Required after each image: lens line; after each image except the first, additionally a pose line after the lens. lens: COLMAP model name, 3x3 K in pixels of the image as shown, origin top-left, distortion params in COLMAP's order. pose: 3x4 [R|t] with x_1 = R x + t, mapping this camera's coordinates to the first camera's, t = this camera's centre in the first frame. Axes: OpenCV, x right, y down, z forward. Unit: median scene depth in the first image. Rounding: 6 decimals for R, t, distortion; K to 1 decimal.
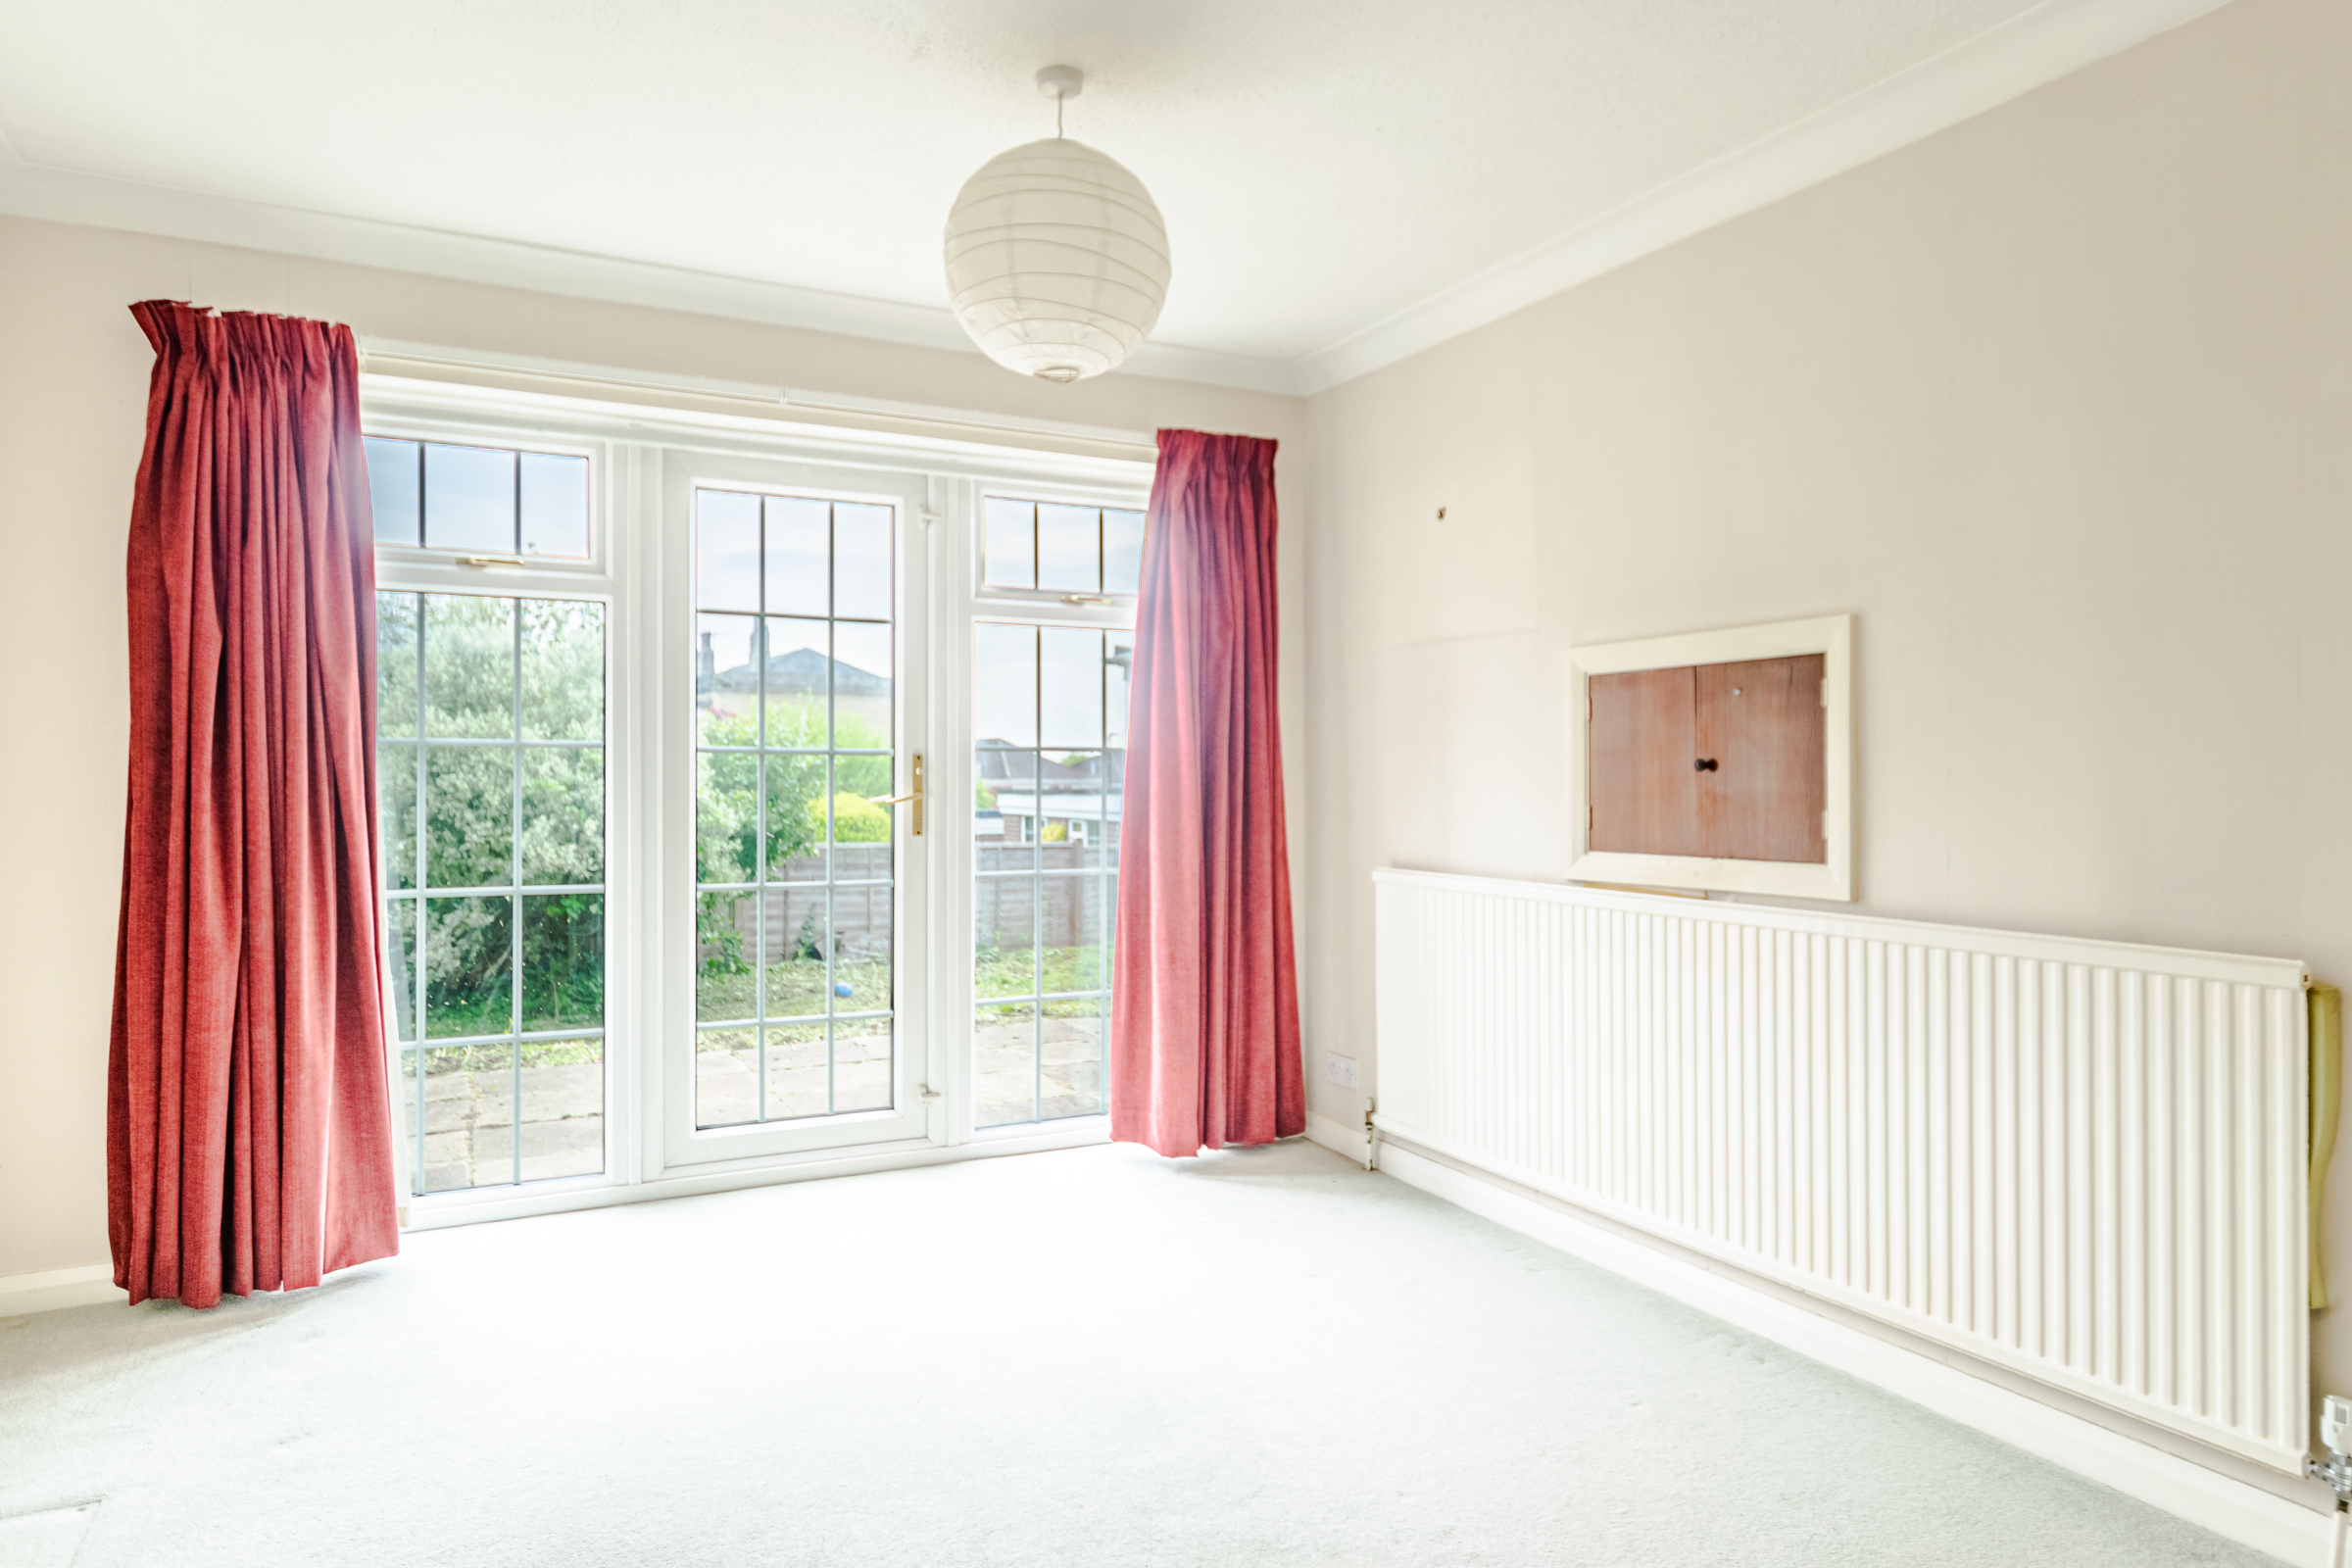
lens RADIAL K [[1416.7, 0, 1175.0], [0, 1416.7, 781.2], [0, 0, 1]] dist [-0.003340, -0.000186]
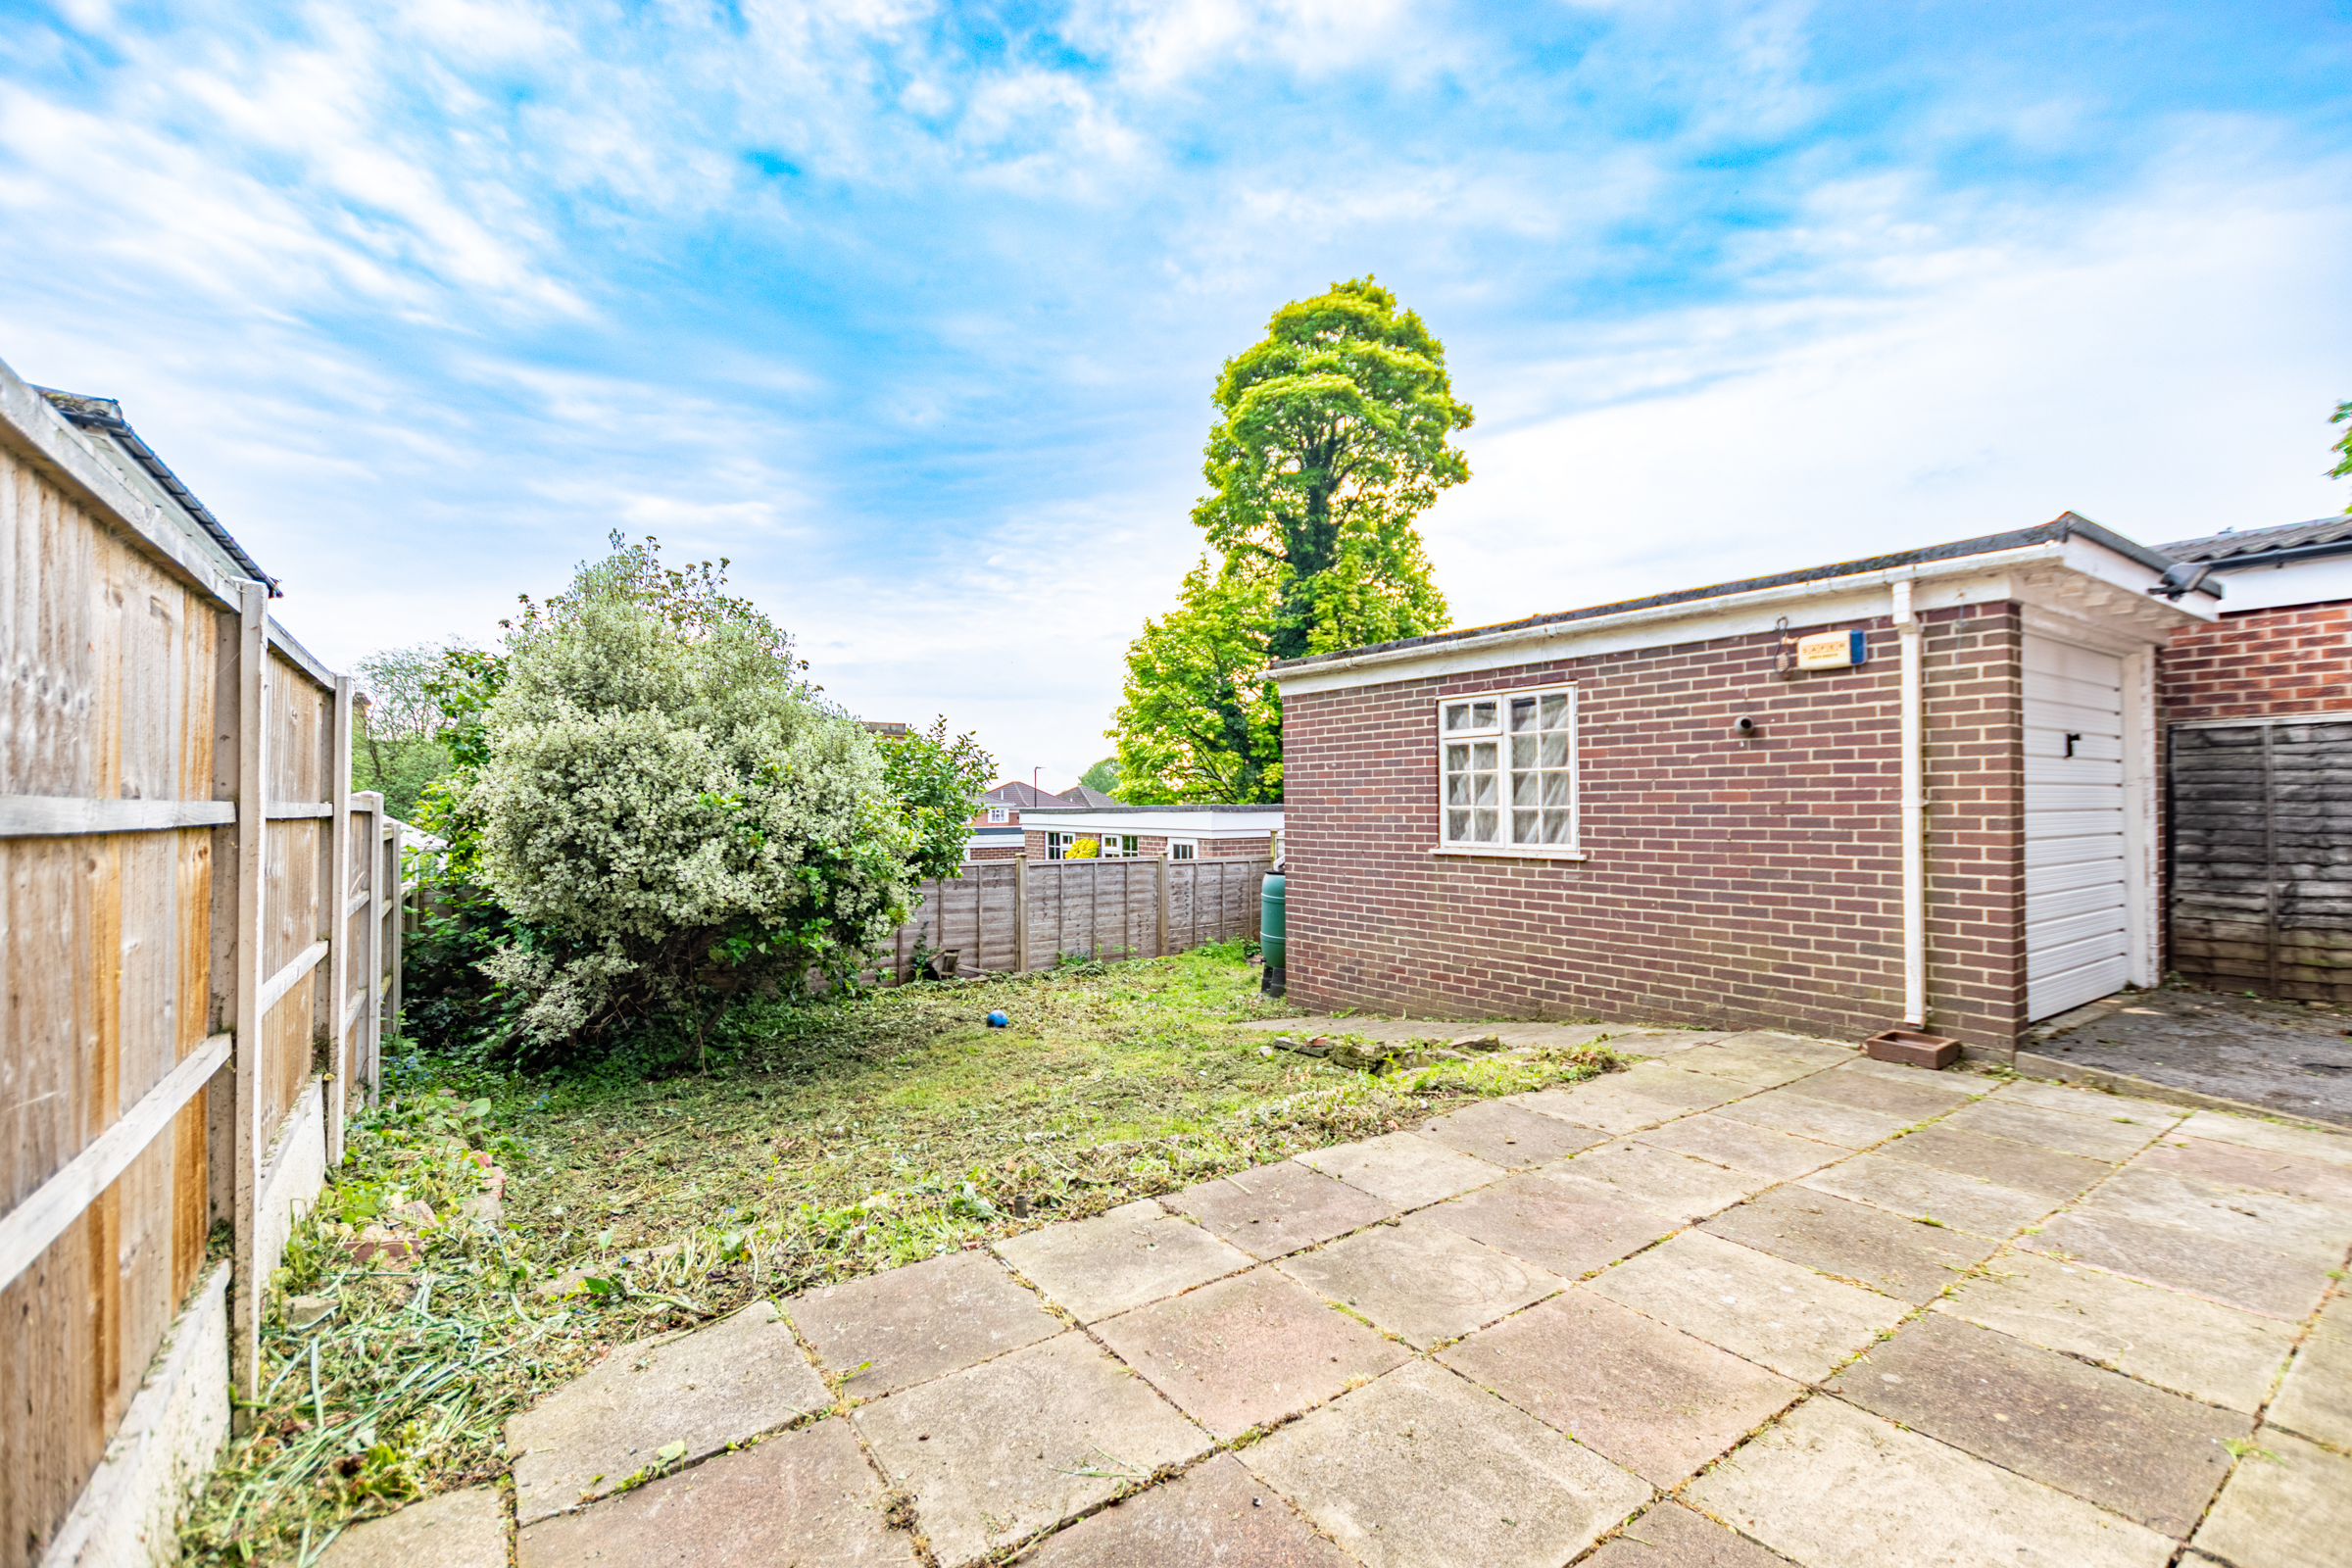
lens RADIAL K [[1014.3, 0, 1178.1], [0, 1014.3, 787.1], [0, 0, 1]] dist [0.001686, 0.000045]
pose [[0.989374, -0.000838, 0.145387, -0.263358], [0.003452, 0.999837, -0.017728, 0.006096], [-0.145349, 0.018042, 0.989216, 0.380878]]
